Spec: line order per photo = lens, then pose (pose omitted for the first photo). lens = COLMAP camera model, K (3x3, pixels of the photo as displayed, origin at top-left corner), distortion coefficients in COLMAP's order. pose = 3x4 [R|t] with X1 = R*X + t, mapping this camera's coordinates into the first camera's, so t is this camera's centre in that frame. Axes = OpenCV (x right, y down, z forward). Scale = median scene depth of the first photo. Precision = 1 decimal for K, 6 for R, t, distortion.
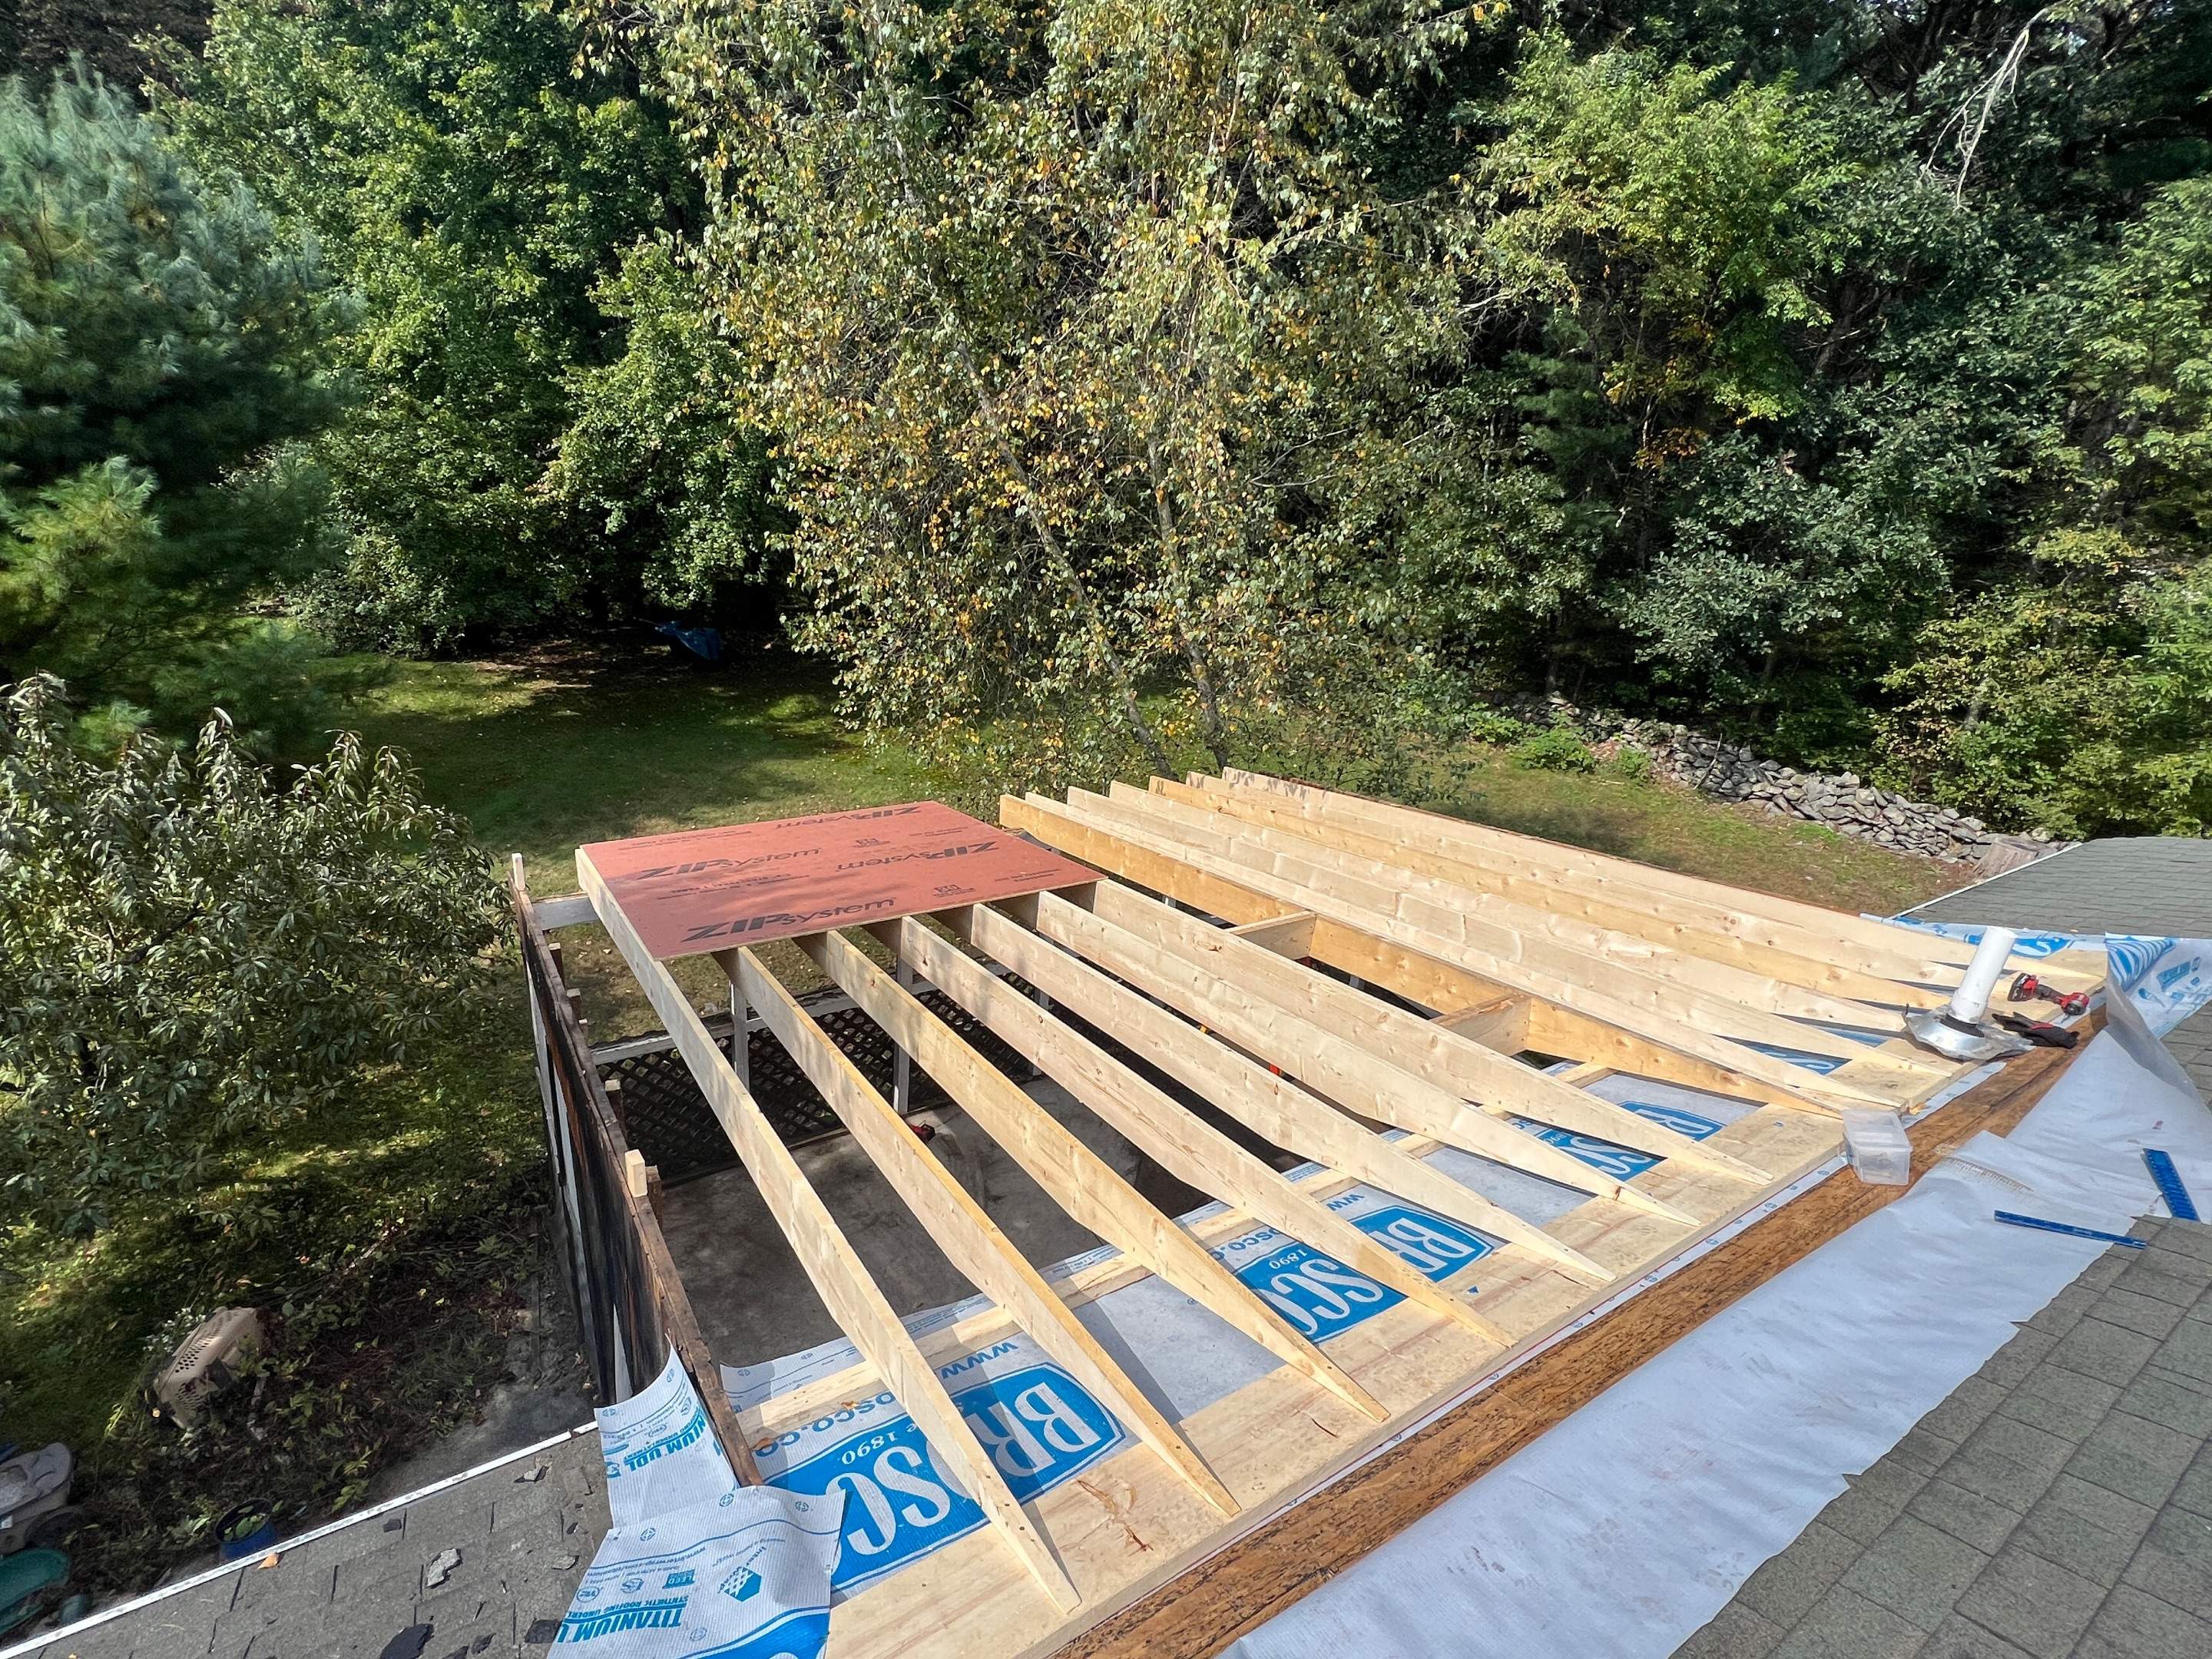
lens RADIAL K [[1036.4, 0, 1098.7], [0, 1036.4, 826.8], [0, 0, 1]] dist [0.001020, 0.000974]
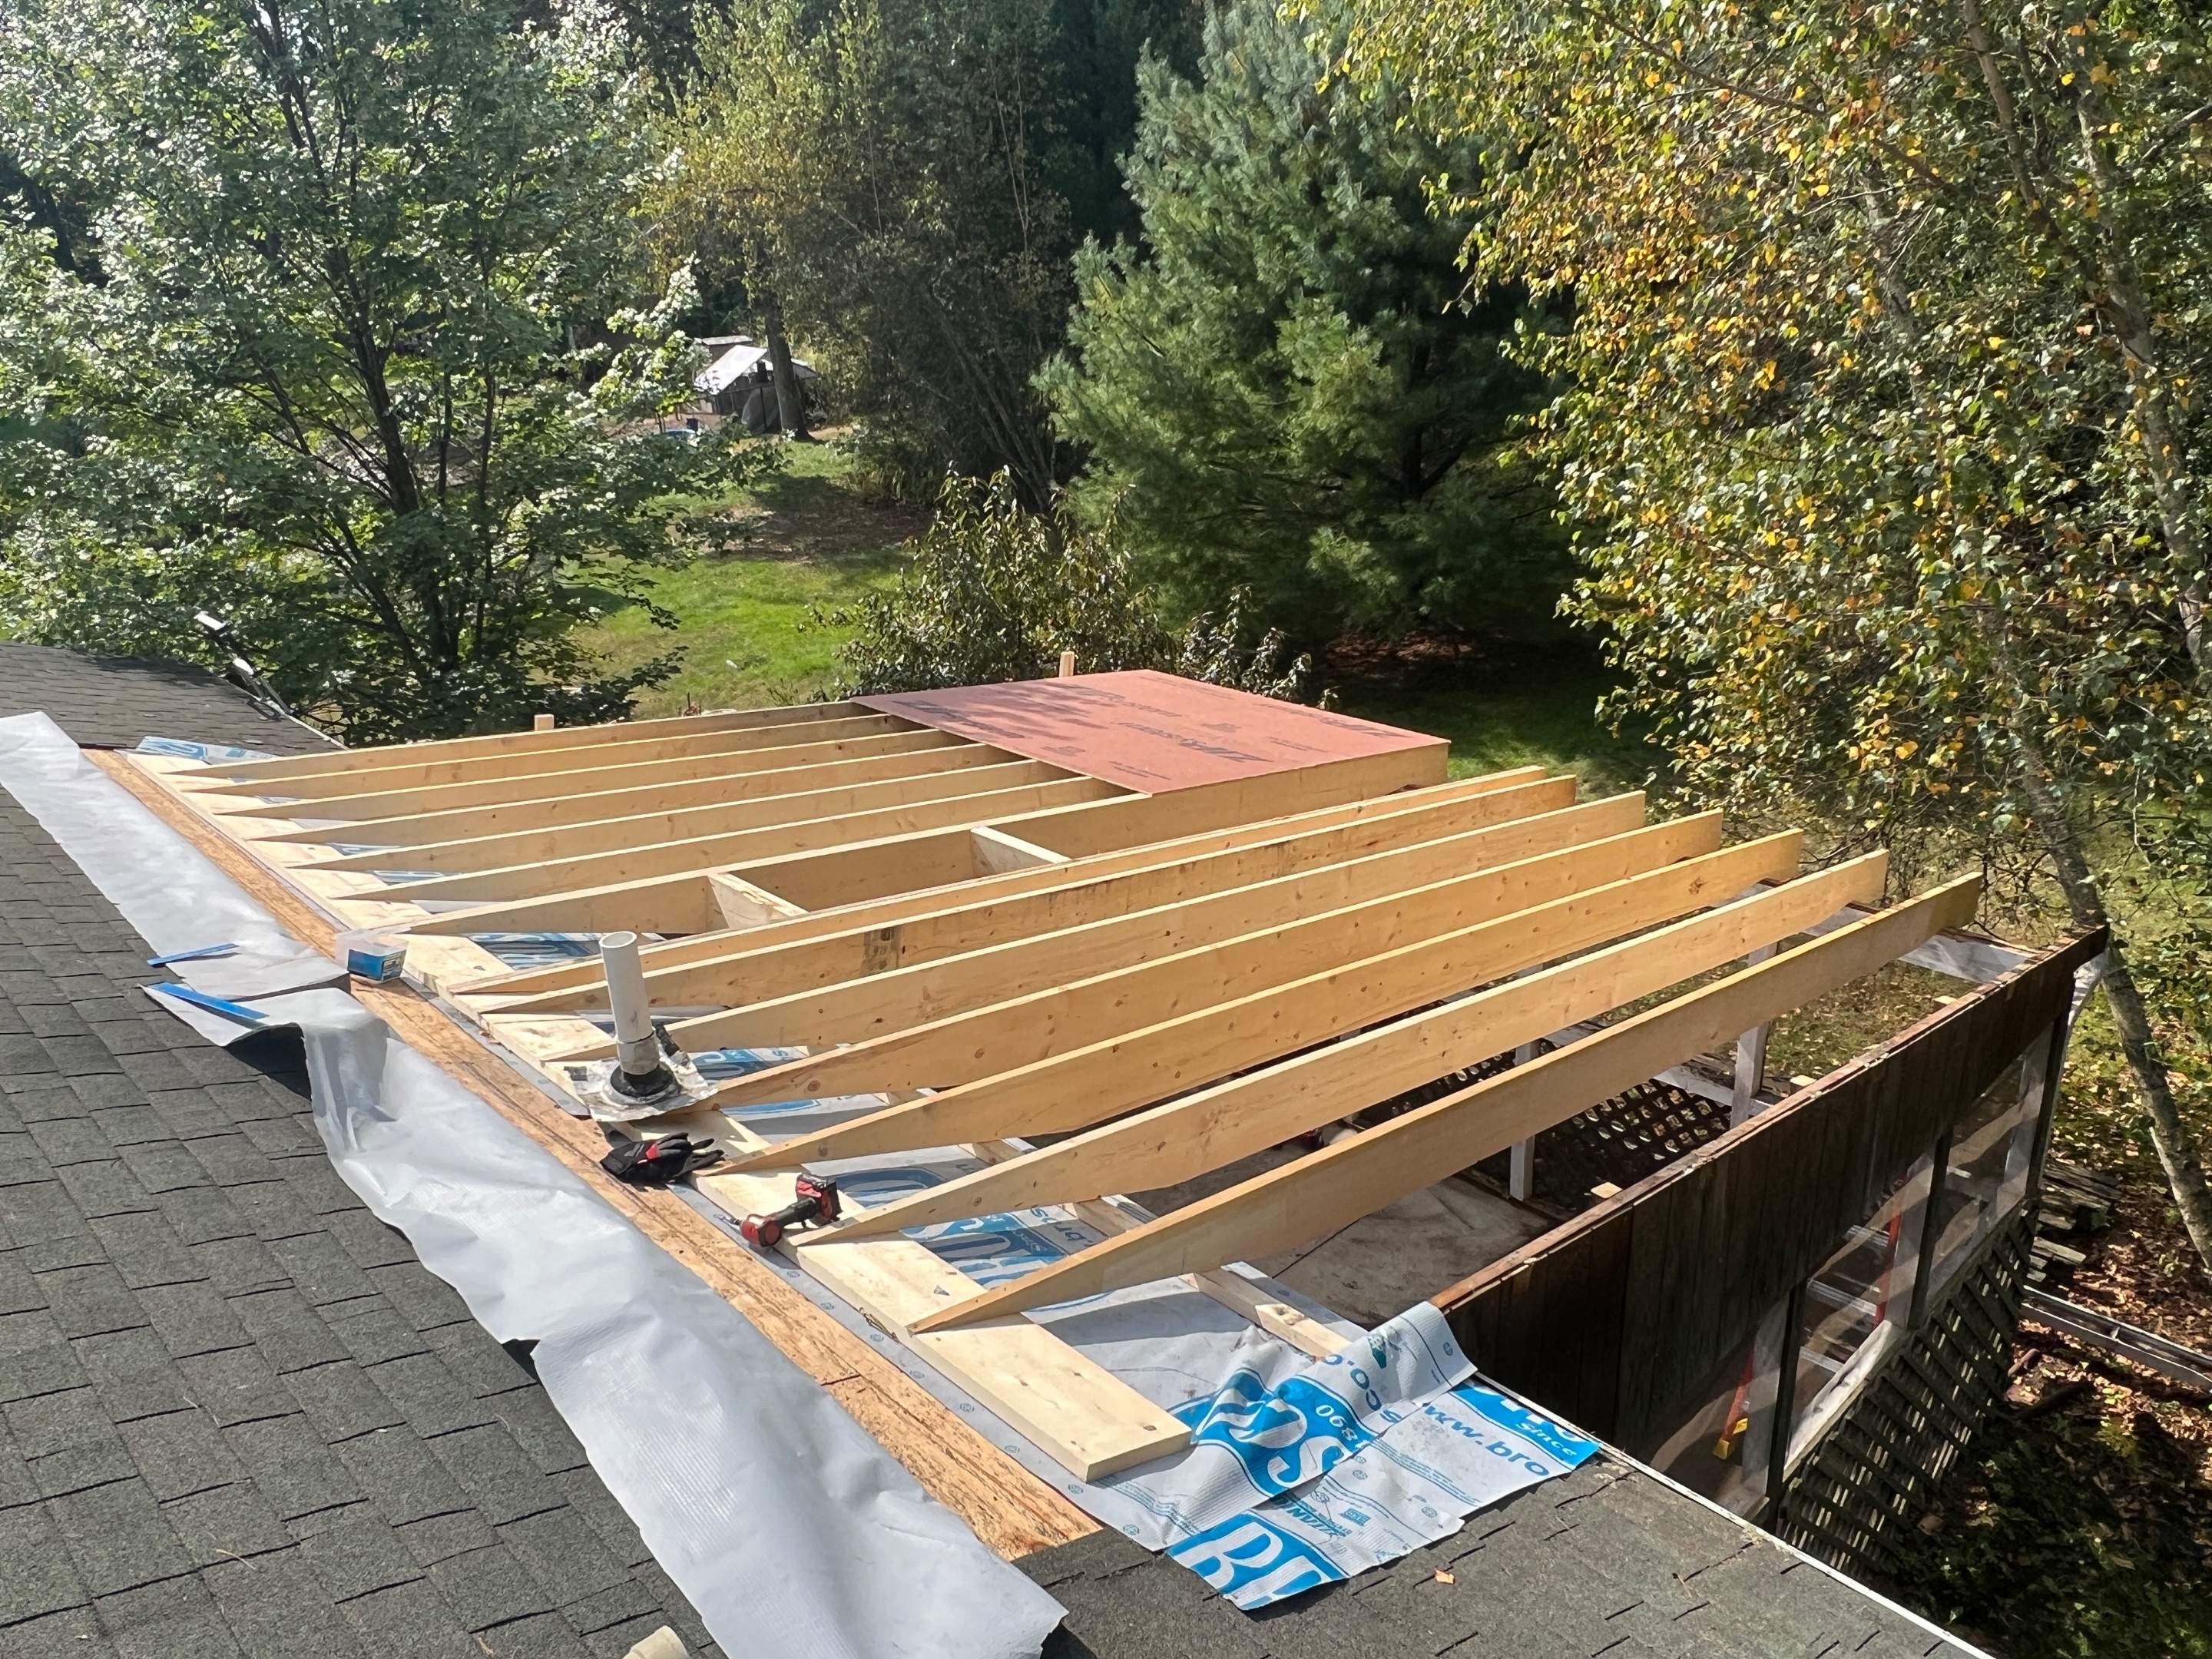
lens RADIAL K [[1630.6, 0, 1084.8], [0, 1630.6, 827.9], [0, 0, 1]] dist [-0.001318, 0.000546]
pose [[0.184260, 0.273141, -0.944162, 0.472079], [-0.295807, 0.931484, 0.211744, -0.071091], [0.937308, 0.240273, 0.252432, 0.242253]]
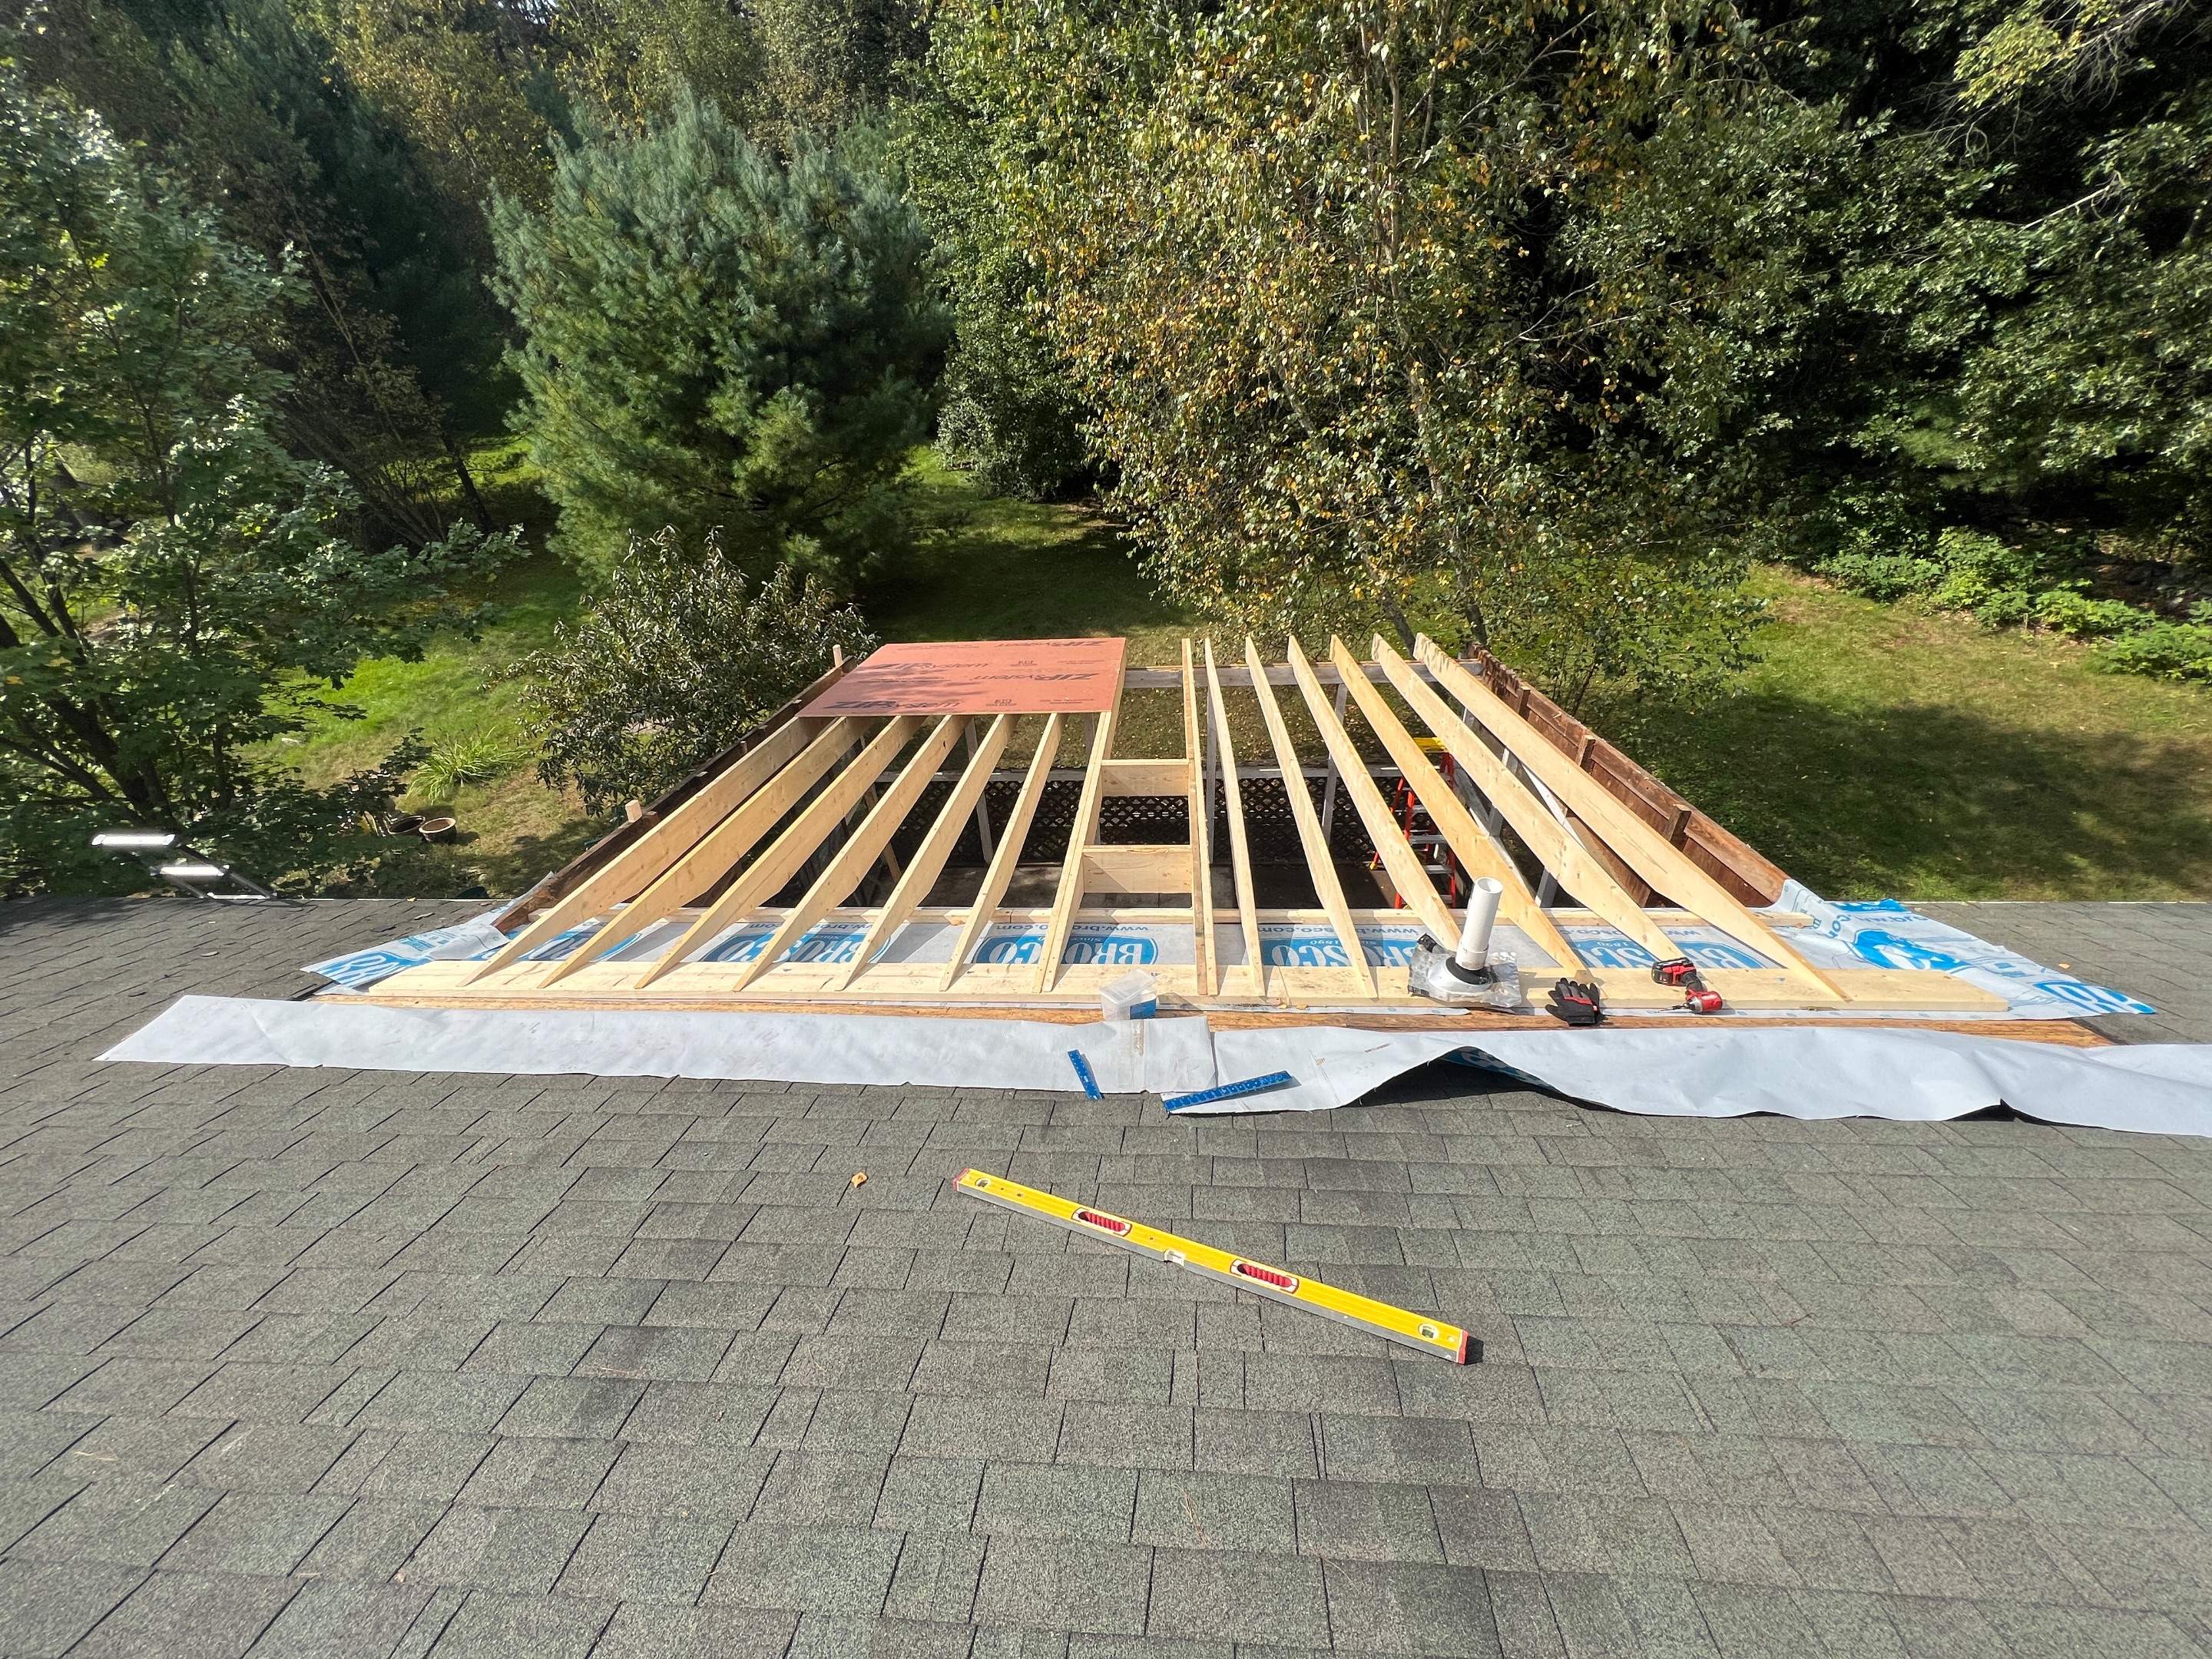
lens RADIAL K [[883.5, 0, 1101.7], [0, 883.5, 824.2], [0, 0, 1]] dist [-0.001809, 0.000538]
pose [[0.801536, 0.216362, -0.557430, 0.250582], [-0.102013, 0.968053, 0.229055, -0.025611], [0.589181, -0.126730, 0.798001, 0.033055]]
